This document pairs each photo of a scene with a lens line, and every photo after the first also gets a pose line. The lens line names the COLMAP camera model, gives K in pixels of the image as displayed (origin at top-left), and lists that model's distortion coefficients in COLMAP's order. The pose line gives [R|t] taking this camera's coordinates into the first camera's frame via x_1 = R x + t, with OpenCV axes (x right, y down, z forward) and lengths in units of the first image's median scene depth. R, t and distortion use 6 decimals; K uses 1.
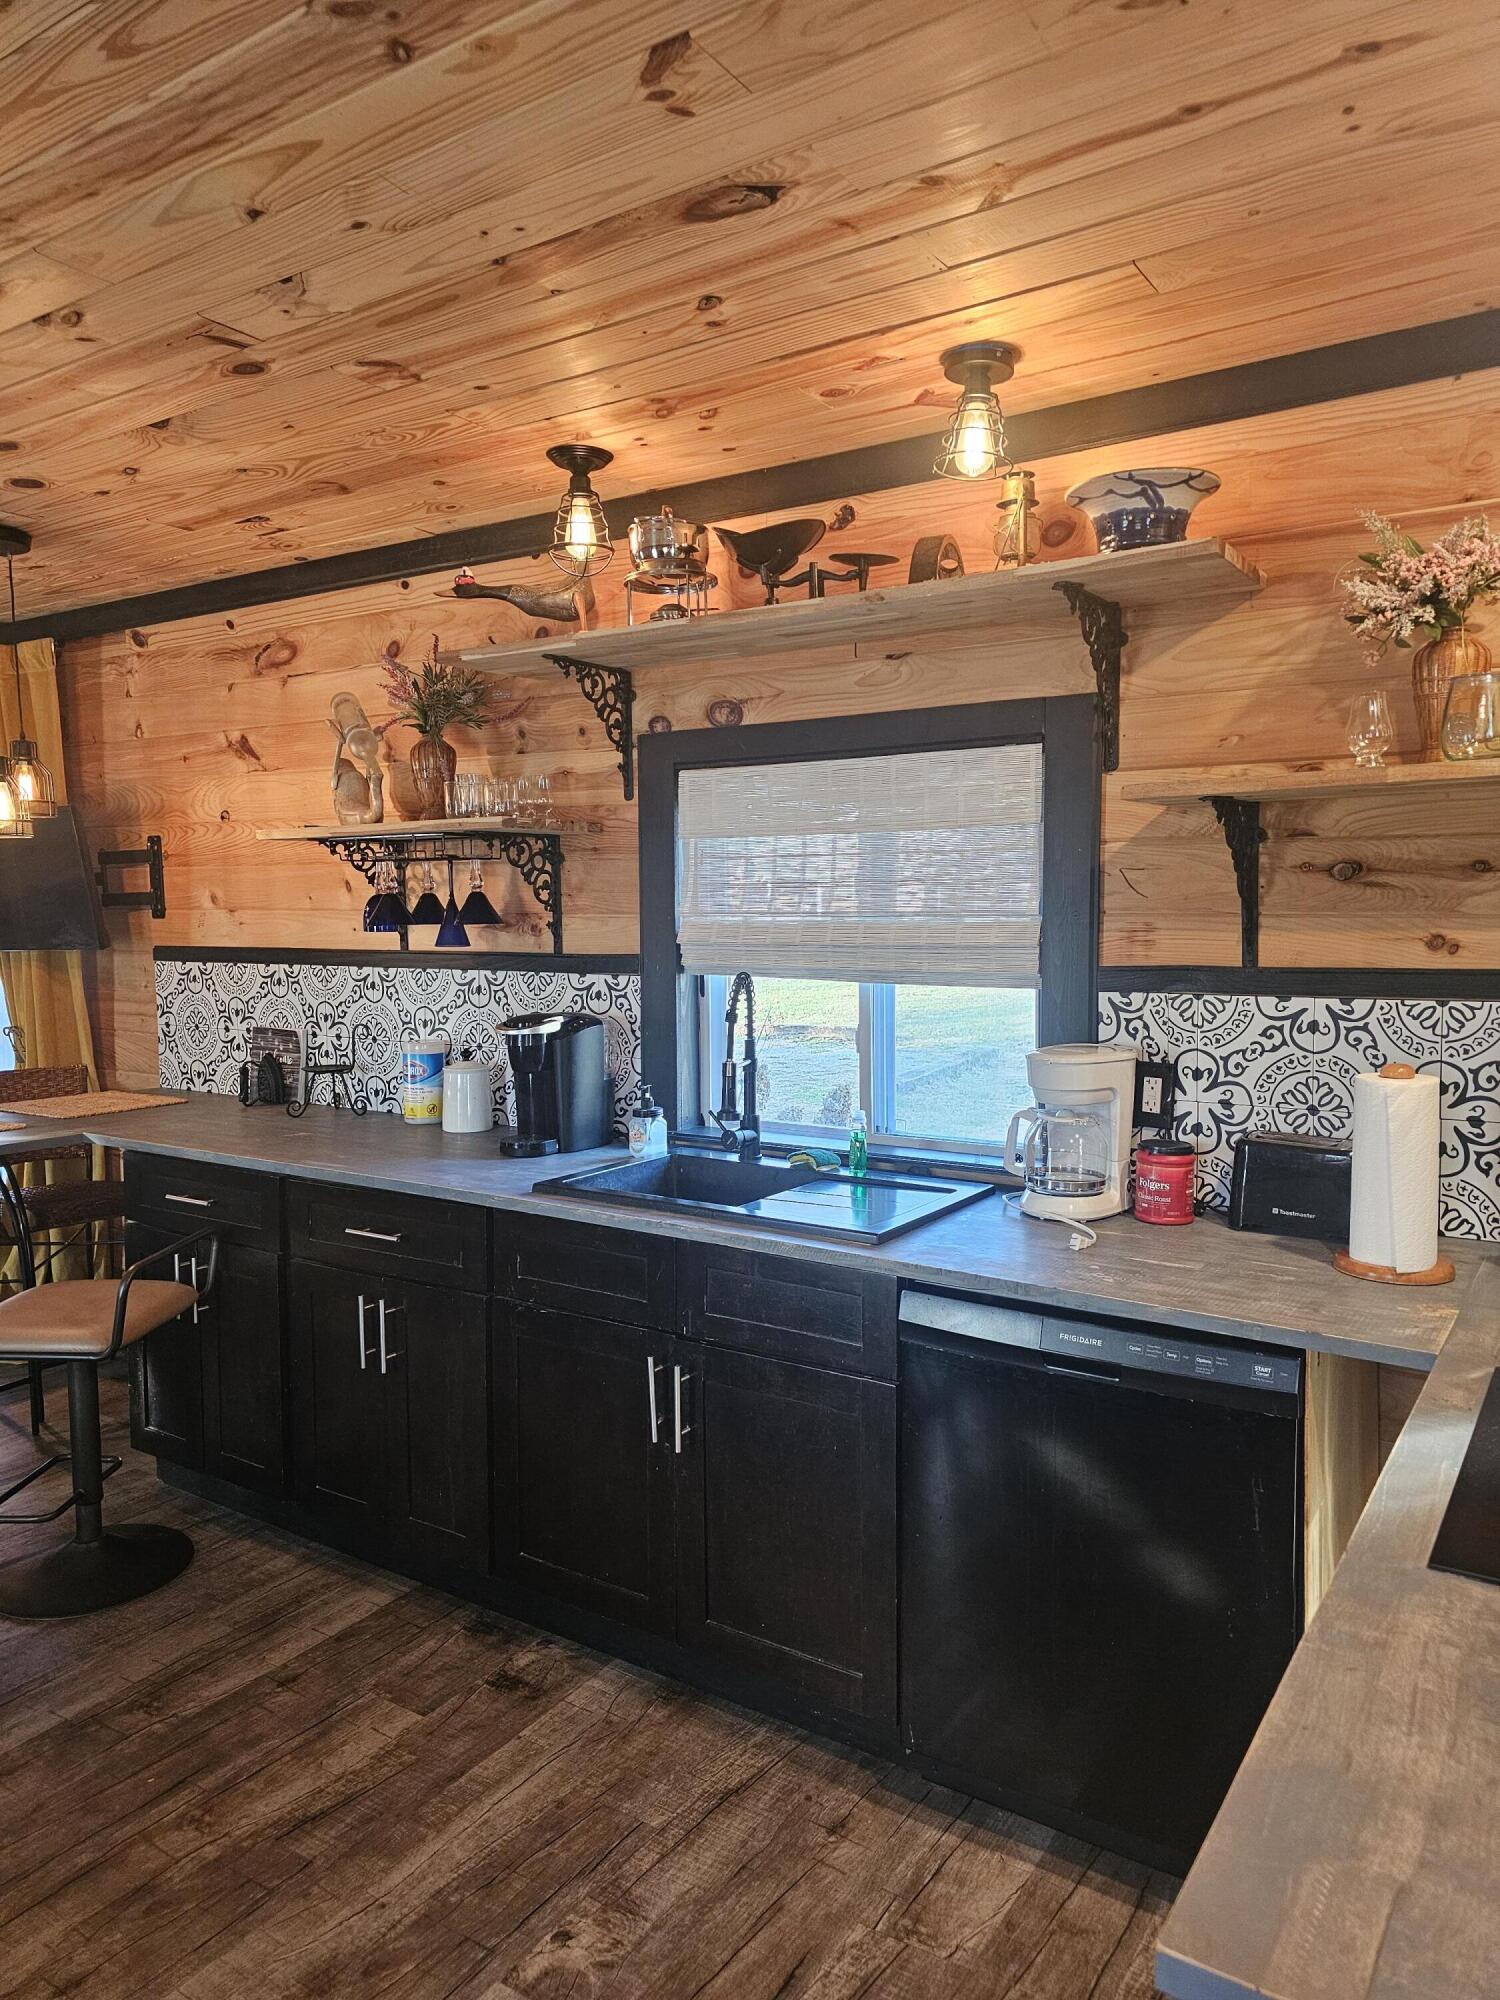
lens RADIAL K [[1336.9, 0, 749.7], [0, 1336.9, 1016.9], [0, 0, 1]] dist [0.036917, -0.029626]
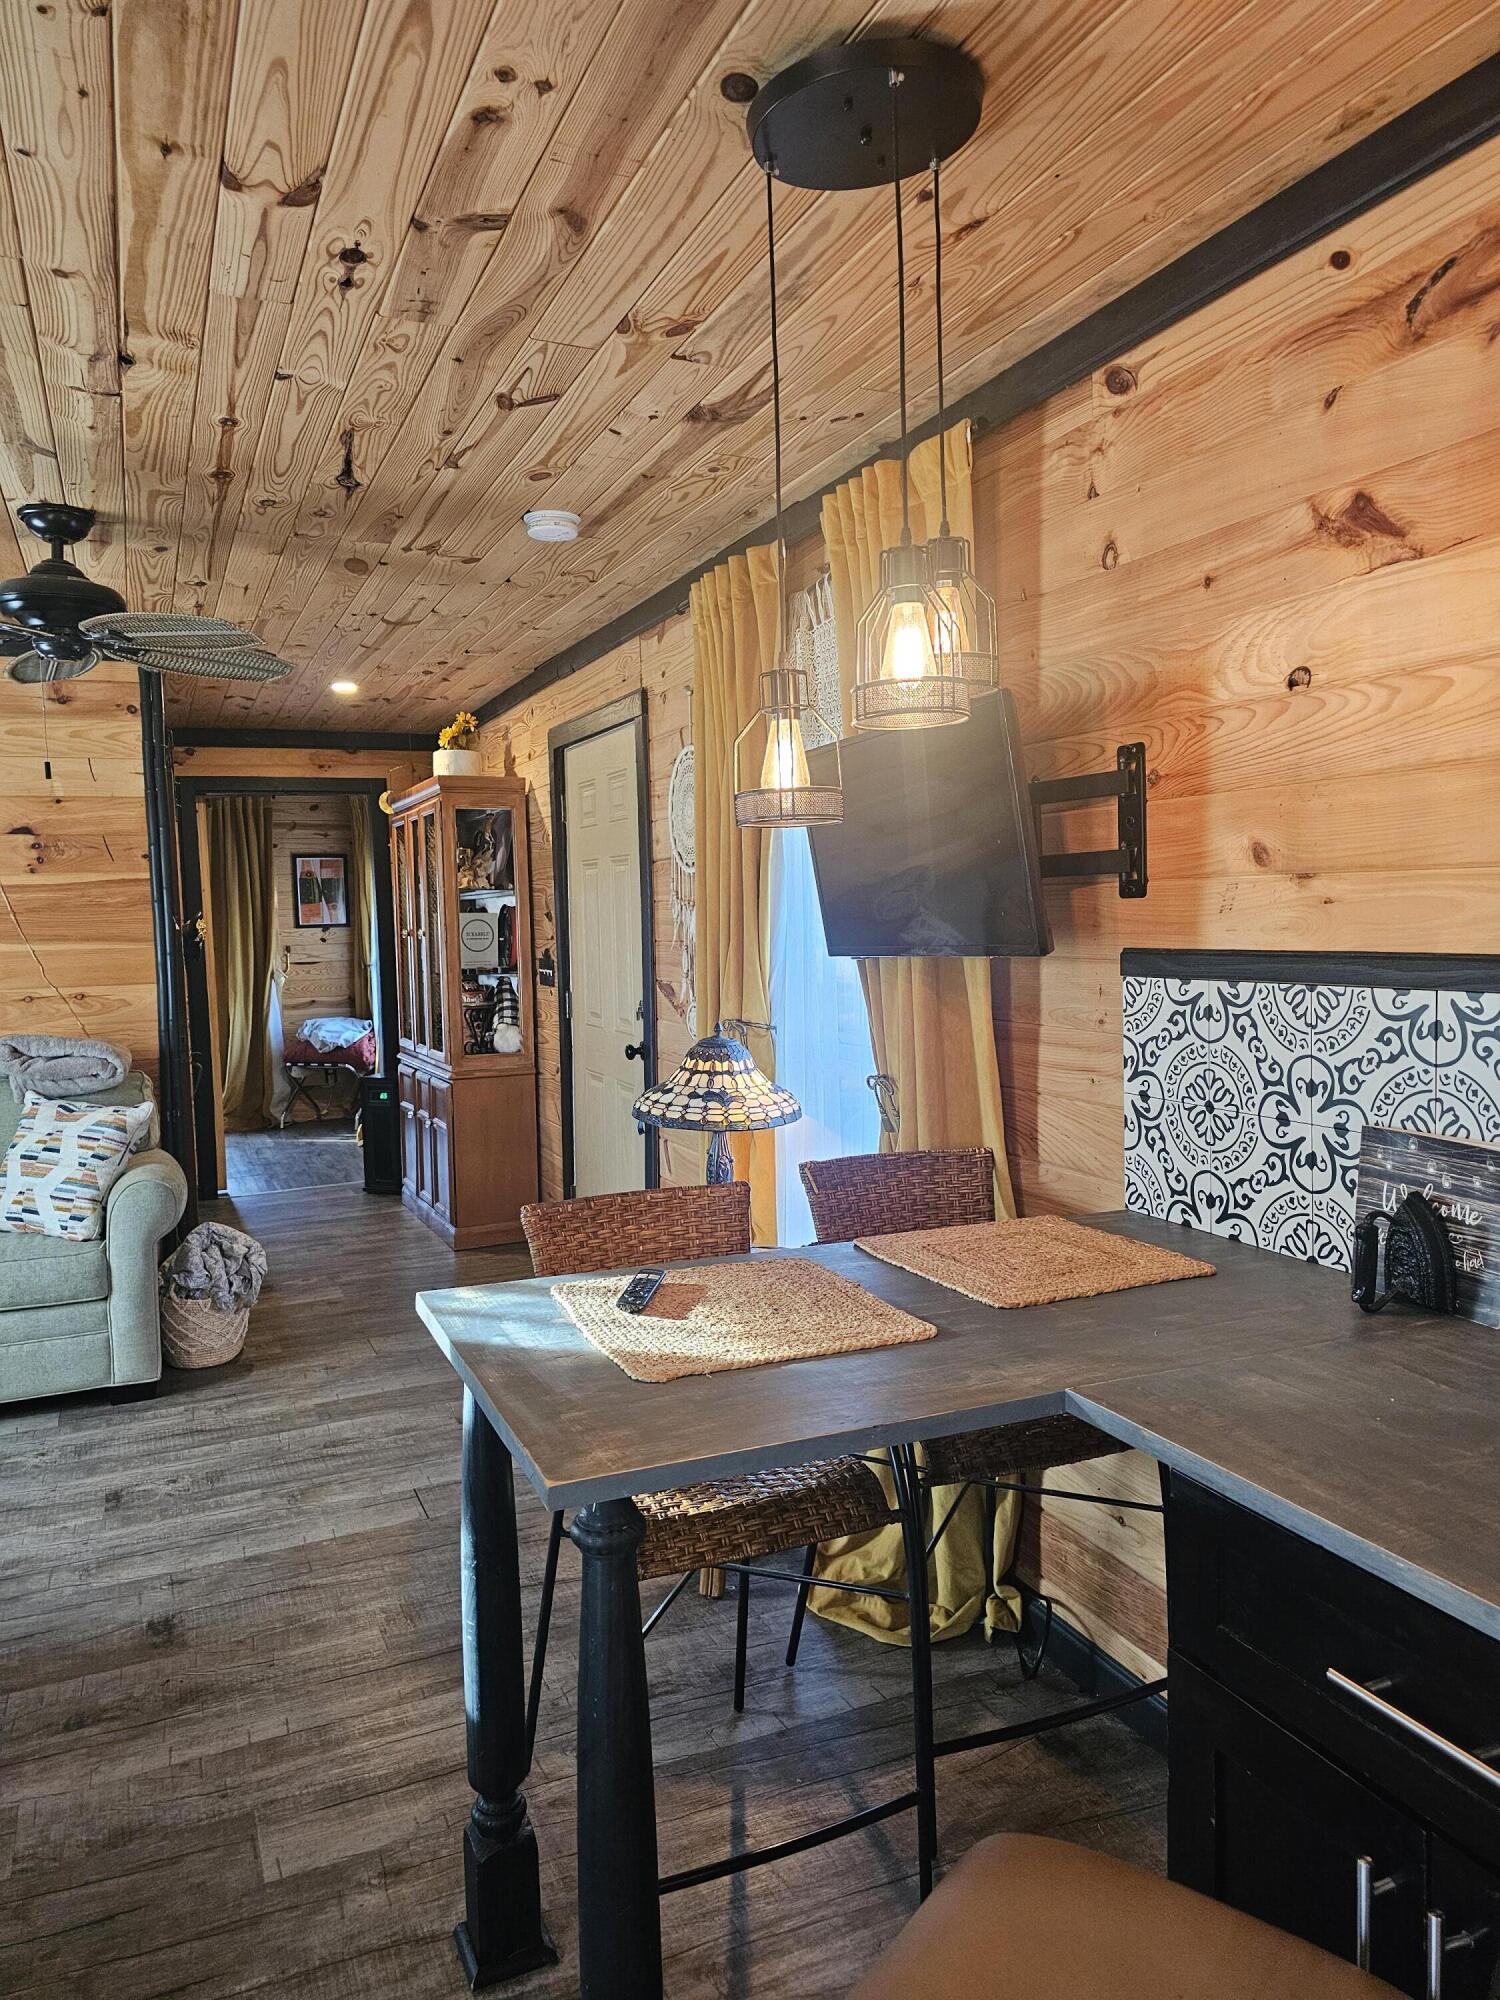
lens RADIAL K [[1336.9, 0, 738.7], [0, 1336.9, 993.6], [0, 0, 1]] dist [0.036917, -0.029626]
pose [[0.839771, 0.020194, -0.542566, -0.462021], [-0.029665, 0.999522, -0.008714, -0.041947], [0.542130, 0.023413, 0.839968, 0.766400]]
